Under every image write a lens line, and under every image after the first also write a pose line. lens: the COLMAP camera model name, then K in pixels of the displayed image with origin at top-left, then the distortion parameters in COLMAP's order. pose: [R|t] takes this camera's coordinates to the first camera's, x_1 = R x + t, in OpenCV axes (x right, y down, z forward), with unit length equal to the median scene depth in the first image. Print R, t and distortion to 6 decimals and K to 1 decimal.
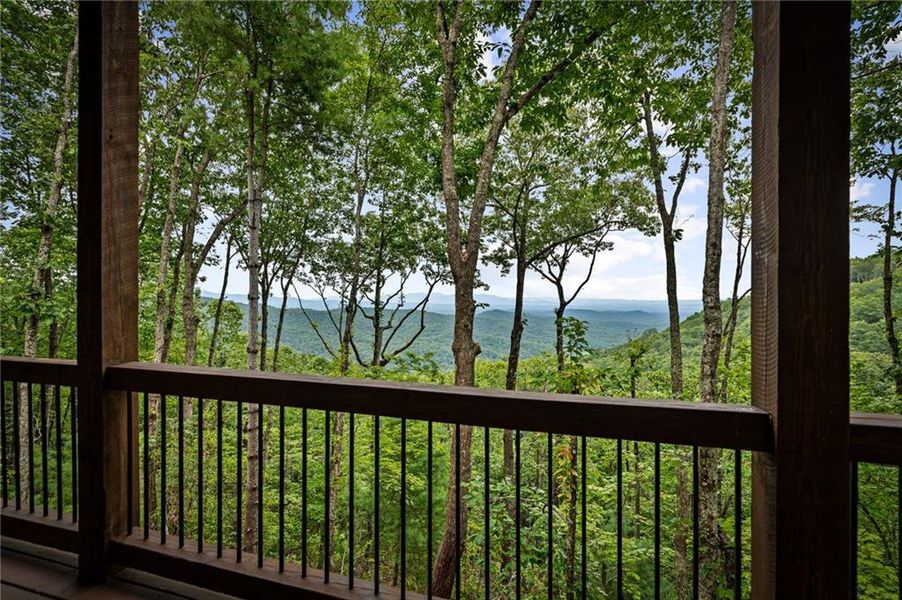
lens RADIAL K [[379.3, 0, 455.1], [0, 379.3, 300.9], [0, 0, 1]] dist [0.014946, -0.000073]
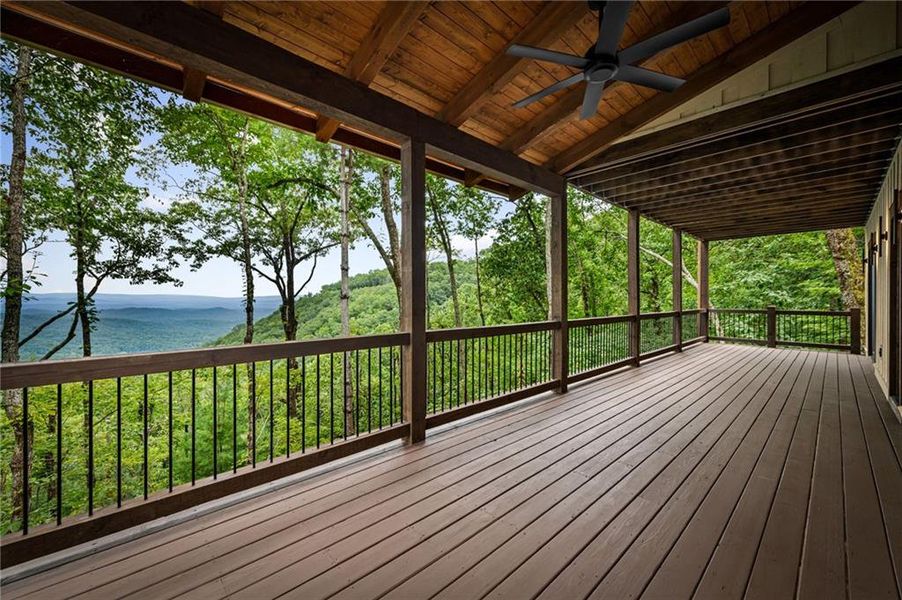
lens RADIAL K [[354.9, 0, 451.2], [0, 354.9, 296.9], [0, 0, 1]] dist [0.014129, -0.005787]
pose [[0.518073, -0.003169, 0.855331, -0.339829], [0.004971, 0.999987, 0.000694, -0.001853], [-0.855322, 0.003893, 0.518082, 0.045056]]
